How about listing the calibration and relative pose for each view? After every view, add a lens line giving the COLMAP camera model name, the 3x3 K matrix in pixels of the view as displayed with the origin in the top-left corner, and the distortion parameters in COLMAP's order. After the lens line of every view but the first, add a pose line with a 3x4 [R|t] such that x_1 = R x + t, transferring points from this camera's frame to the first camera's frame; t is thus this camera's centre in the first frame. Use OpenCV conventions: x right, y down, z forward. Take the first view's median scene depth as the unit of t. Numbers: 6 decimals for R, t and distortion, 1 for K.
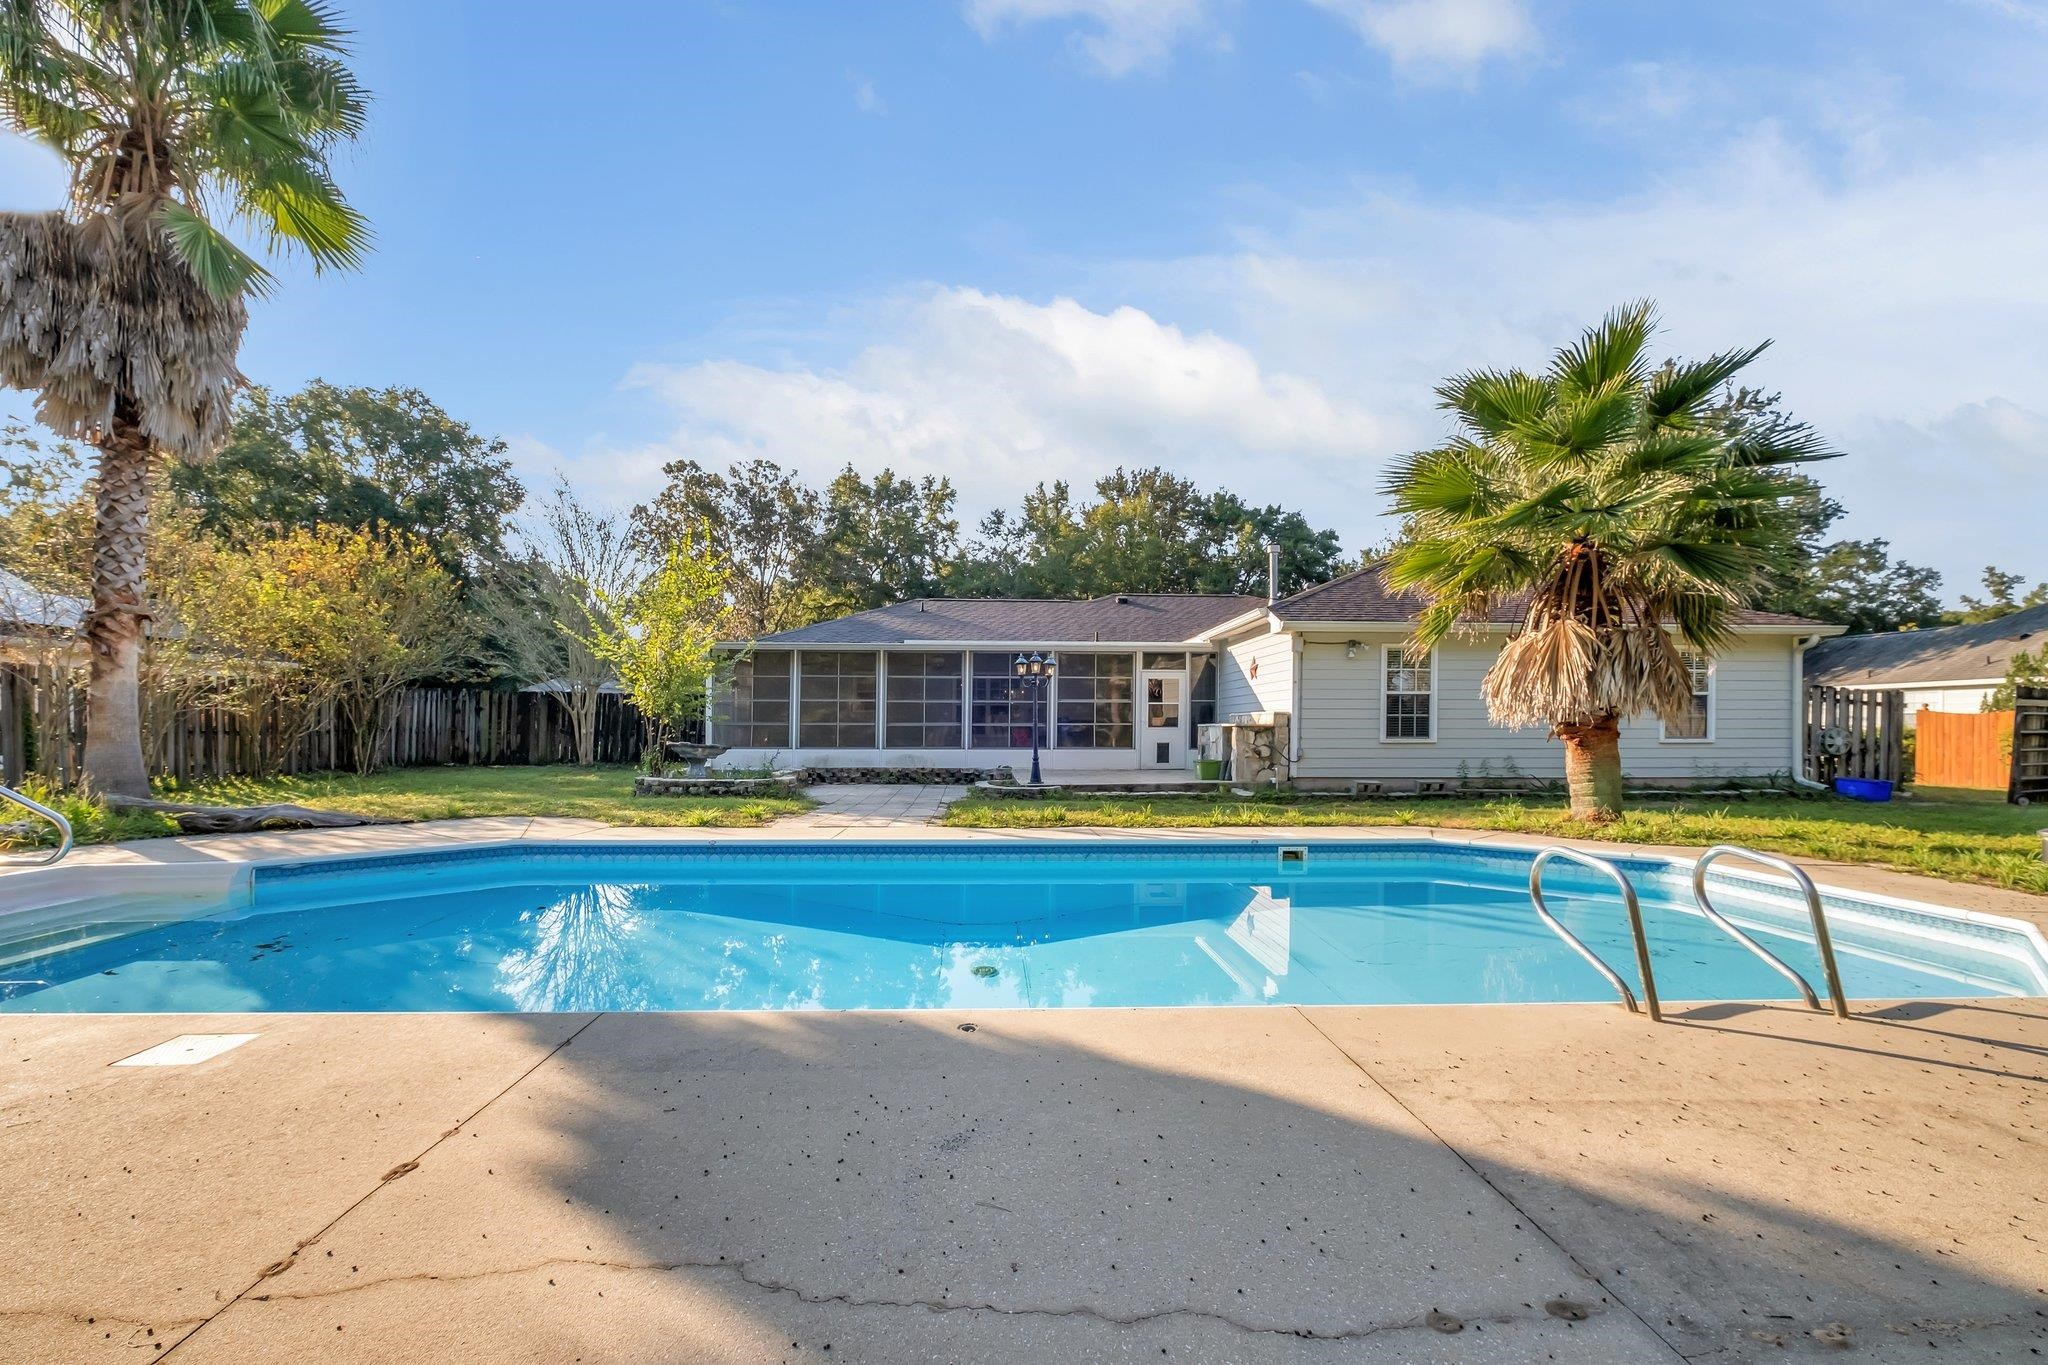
lens RADIAL K [[898.3, 0, 1024.0], [0, 898.3, 682.5], [0, 0, 1]] dist [-0.002353, -0.001481]
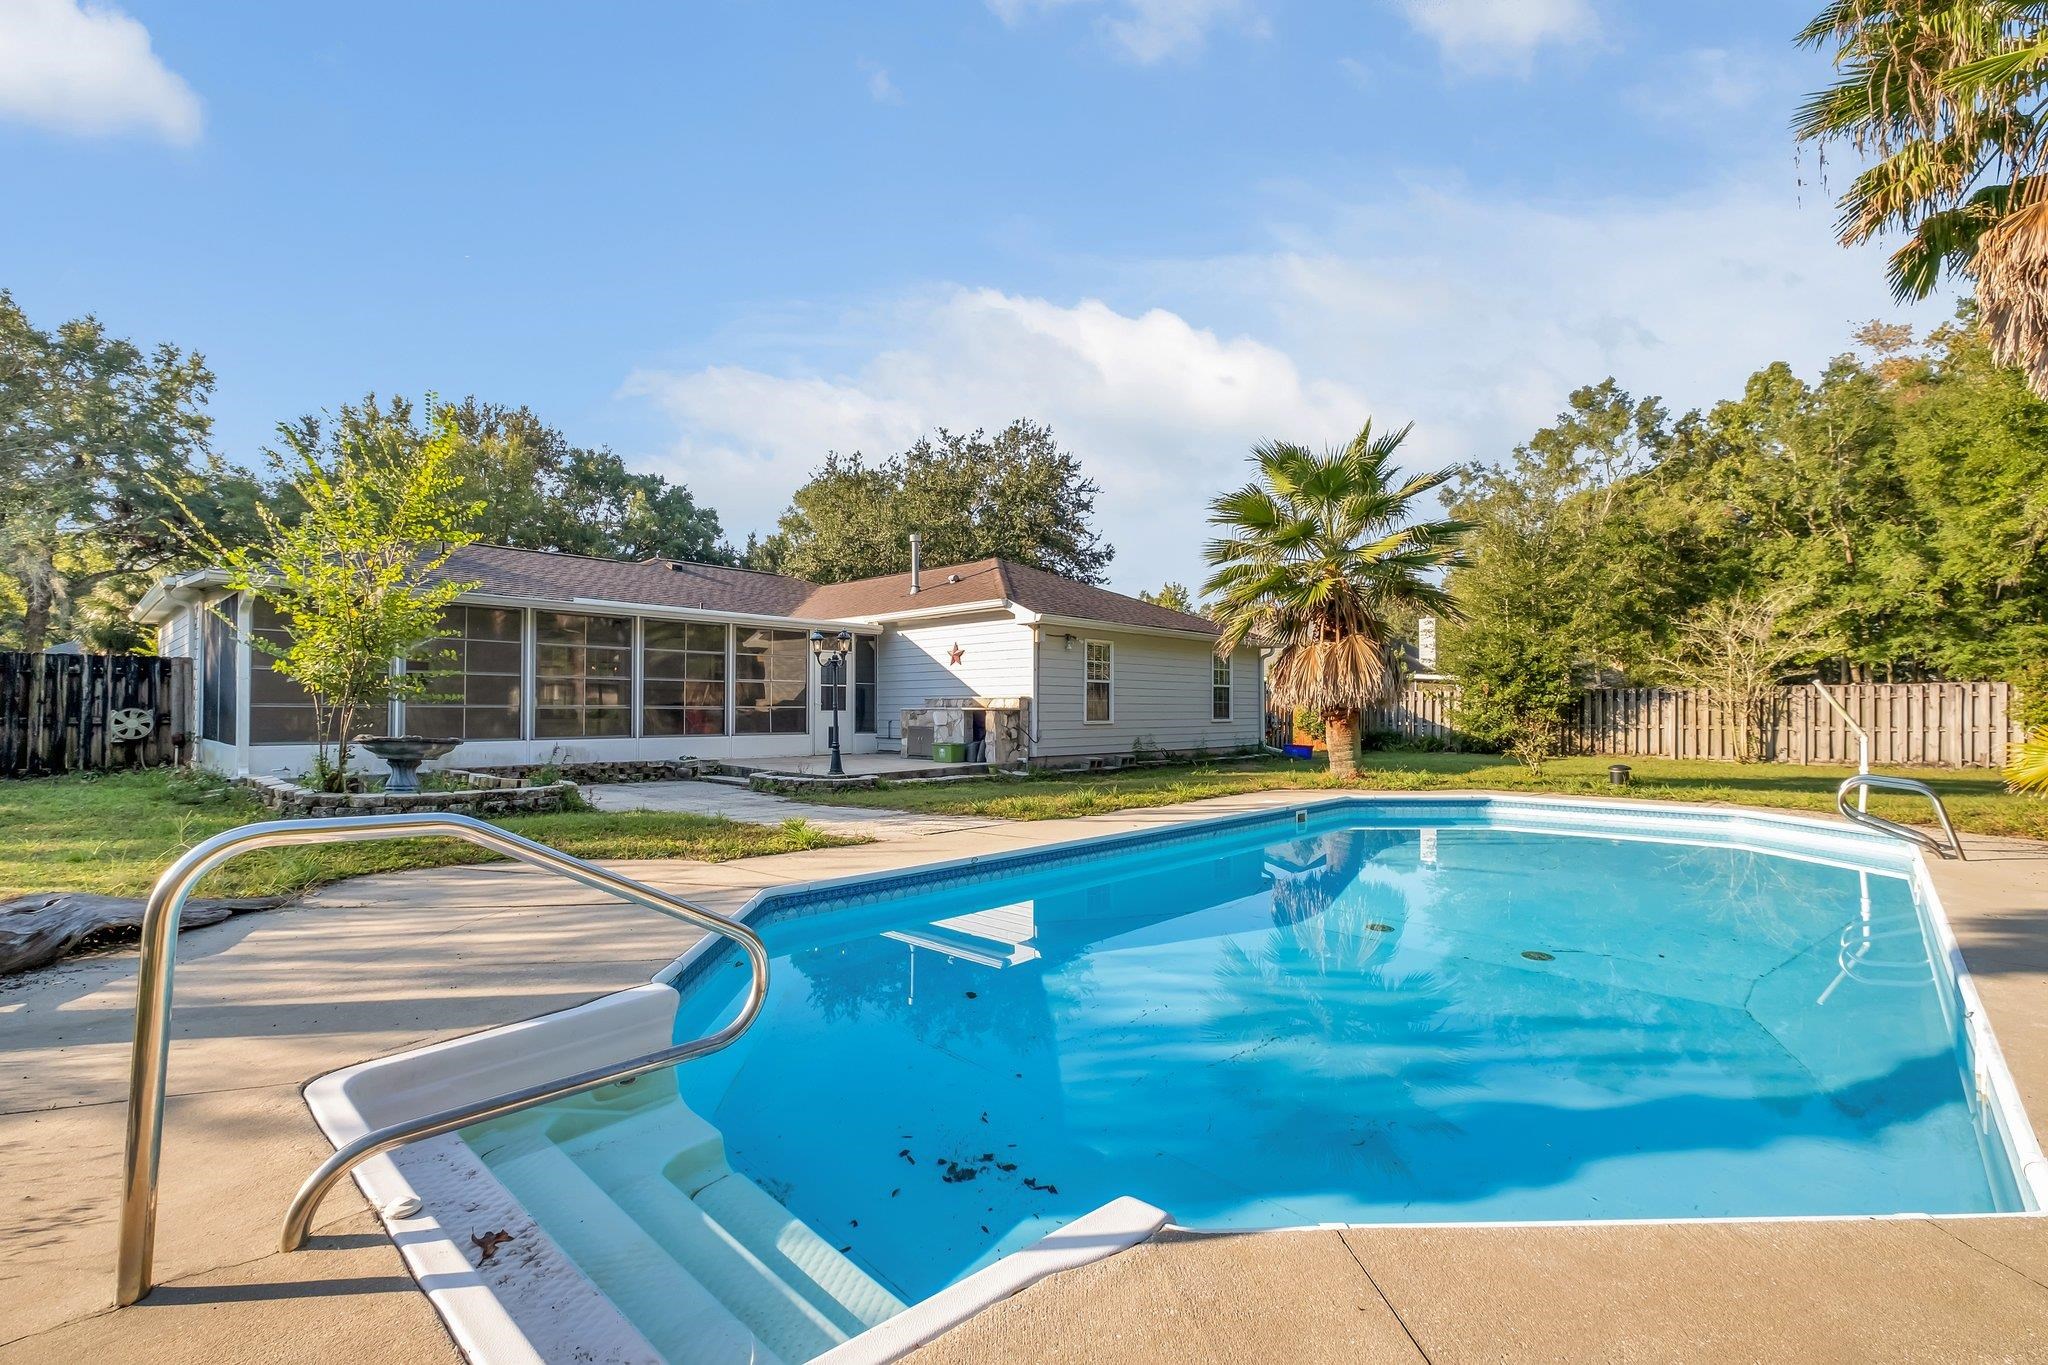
lens RADIAL K [[899.9, 0, 978.1], [0, 899.9, 710.2], [0, 0, 1]] dist [-0.014961, 0.000070]
pose [[0.722010, -0.000819, 0.691882, -0.412908], [-0.036026, 0.998598, 0.038777, 0.006987], [-0.690944, -0.052923, 0.720968, 0.206846]]
